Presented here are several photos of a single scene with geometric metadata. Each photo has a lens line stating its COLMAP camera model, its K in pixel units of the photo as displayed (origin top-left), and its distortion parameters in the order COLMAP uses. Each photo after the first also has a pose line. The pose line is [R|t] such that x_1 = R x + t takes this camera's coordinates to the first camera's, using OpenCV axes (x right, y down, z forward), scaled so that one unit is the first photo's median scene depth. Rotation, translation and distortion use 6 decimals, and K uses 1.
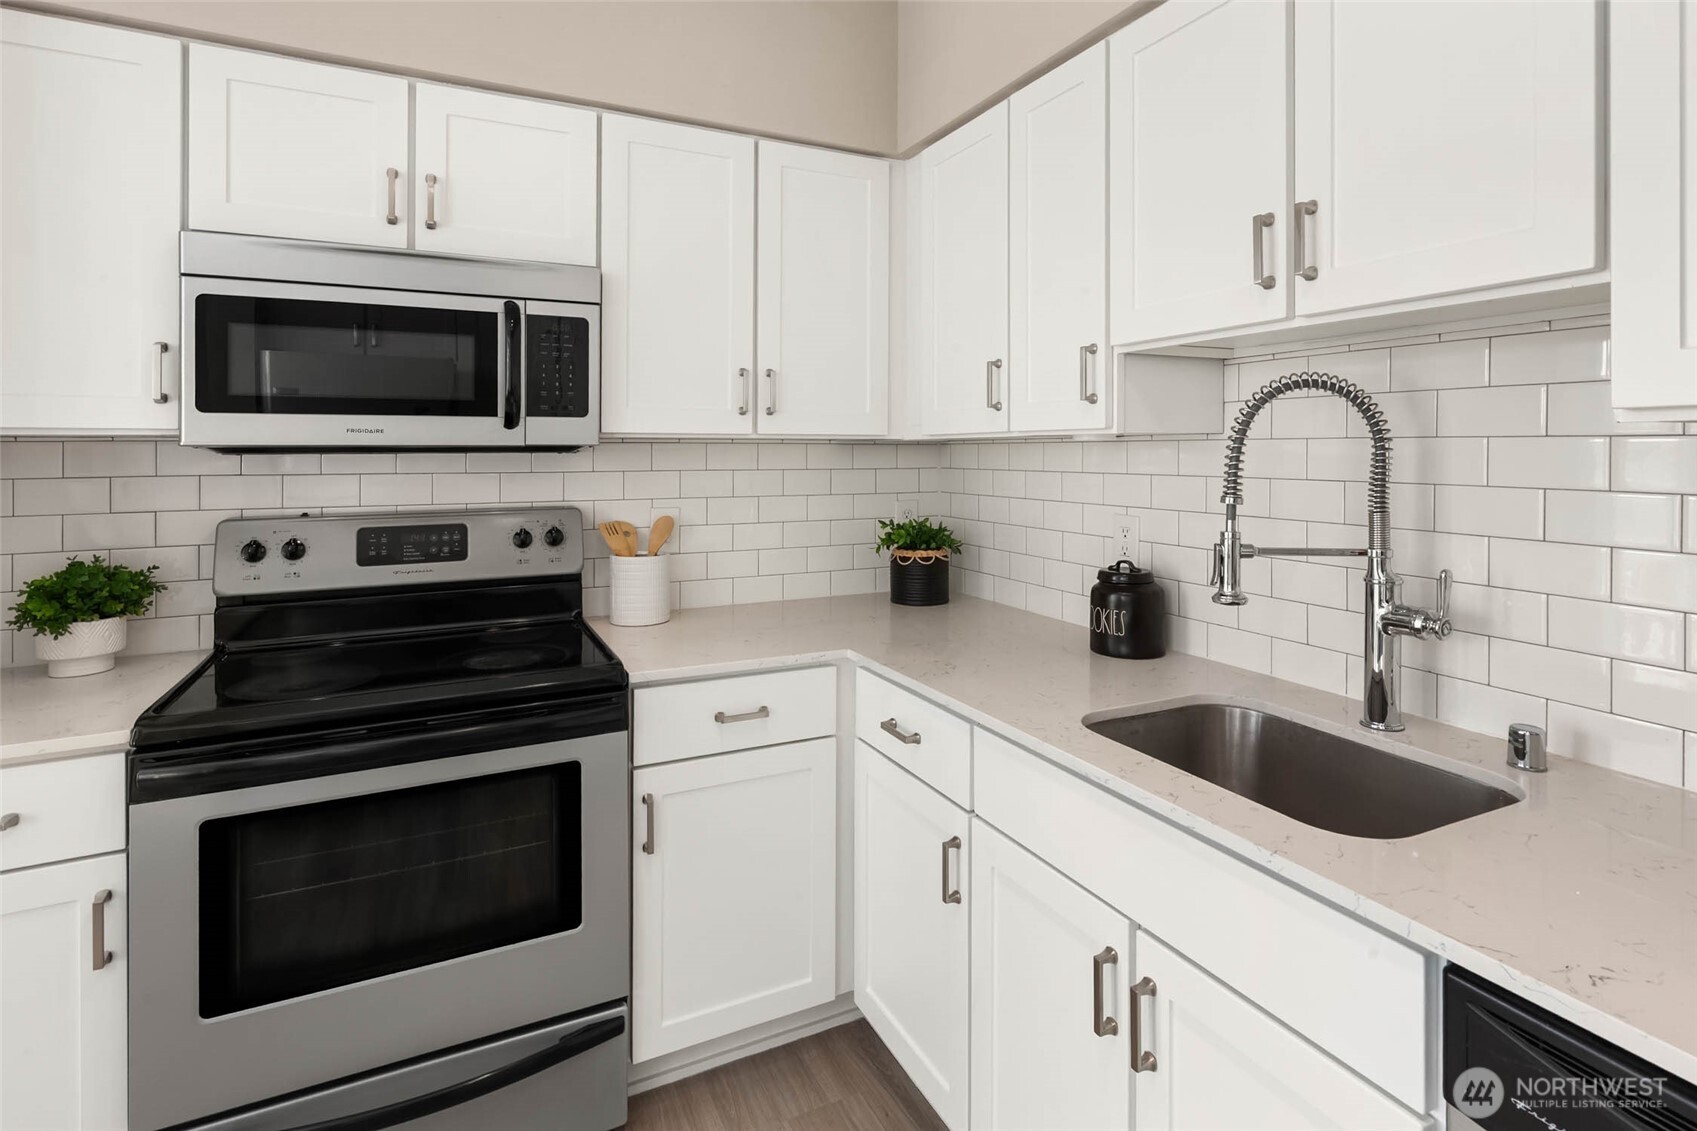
lens RADIAL K [[871.7, 0, 857.8], [0, 871.7, 453.8], [0, 0, 1]] dist [0.000453, -0.000235]
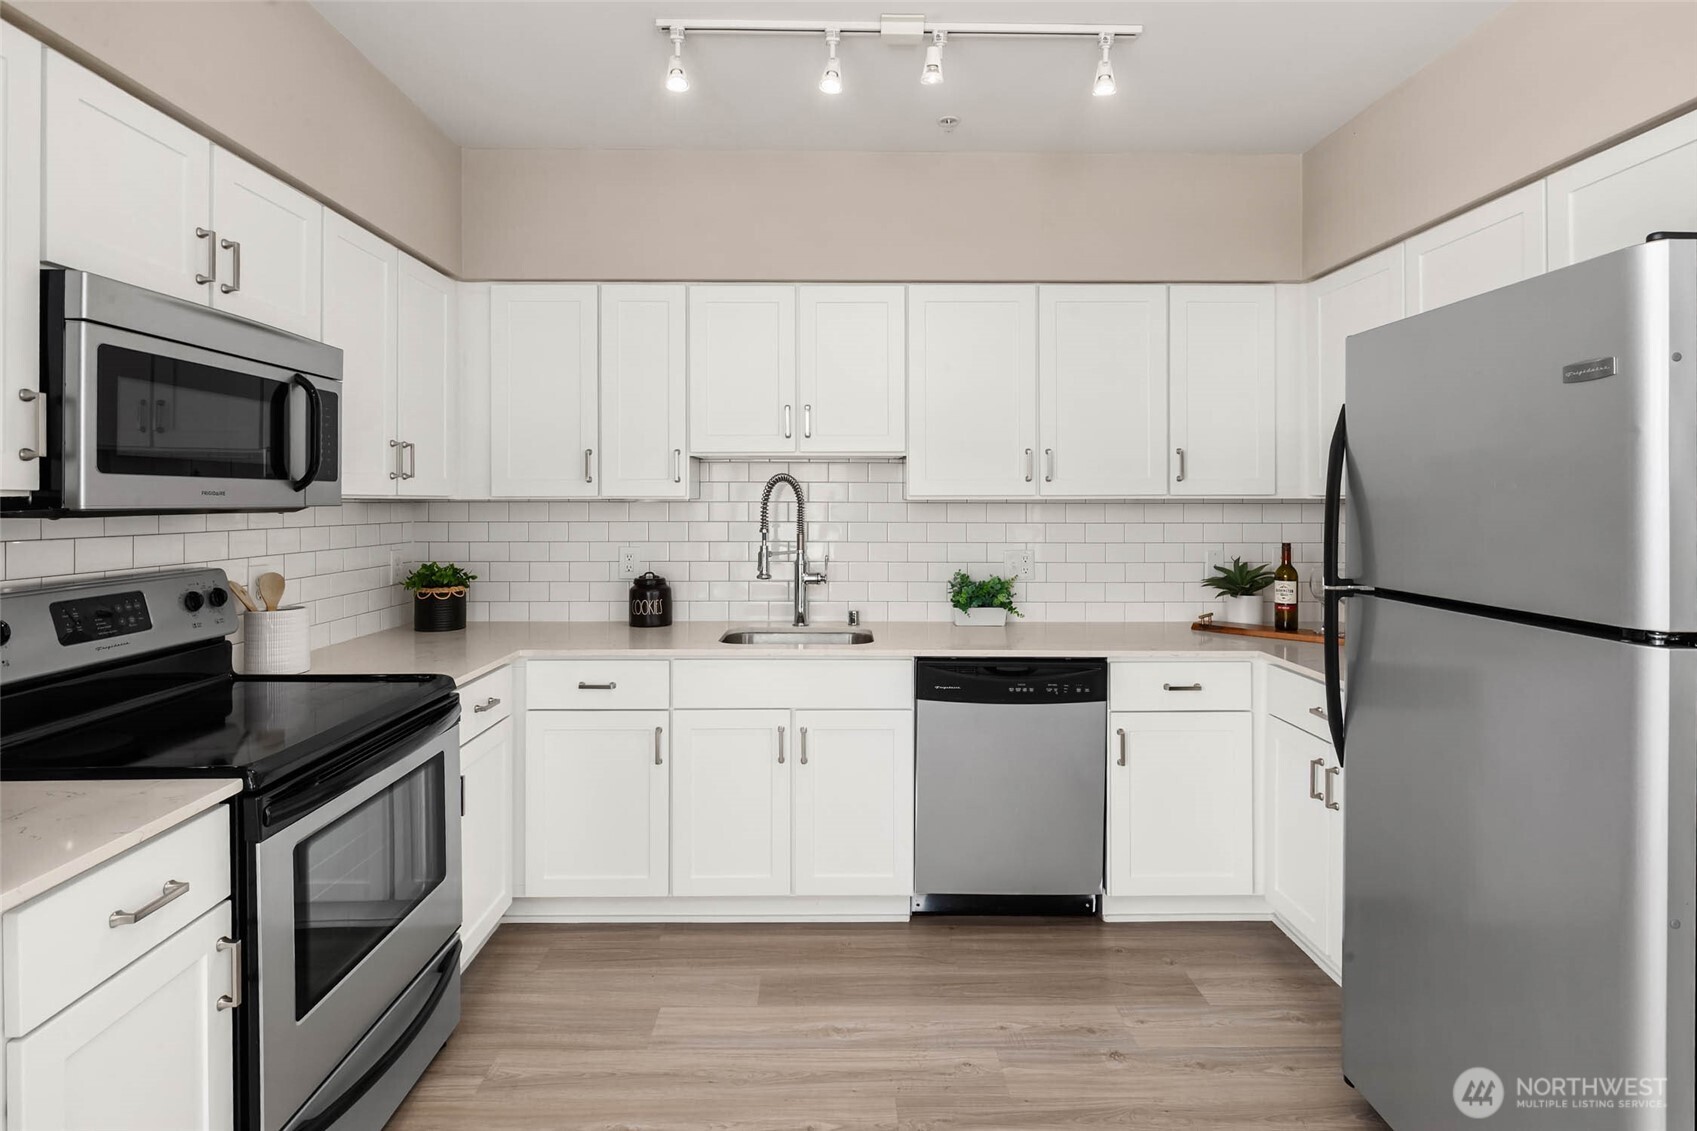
lens RADIAL K [[868.1, 0, 855.3], [0, 868.1, 498.3], [0, 0, 1]] dist [0.000934, -0.000208]
pose [[0.414727, 0.004127, 0.909937, -1.070371], [0.001228, 0.999986, -0.005095, -0.013435], [-0.909945, 0.003230, 0.414716, -0.076995]]
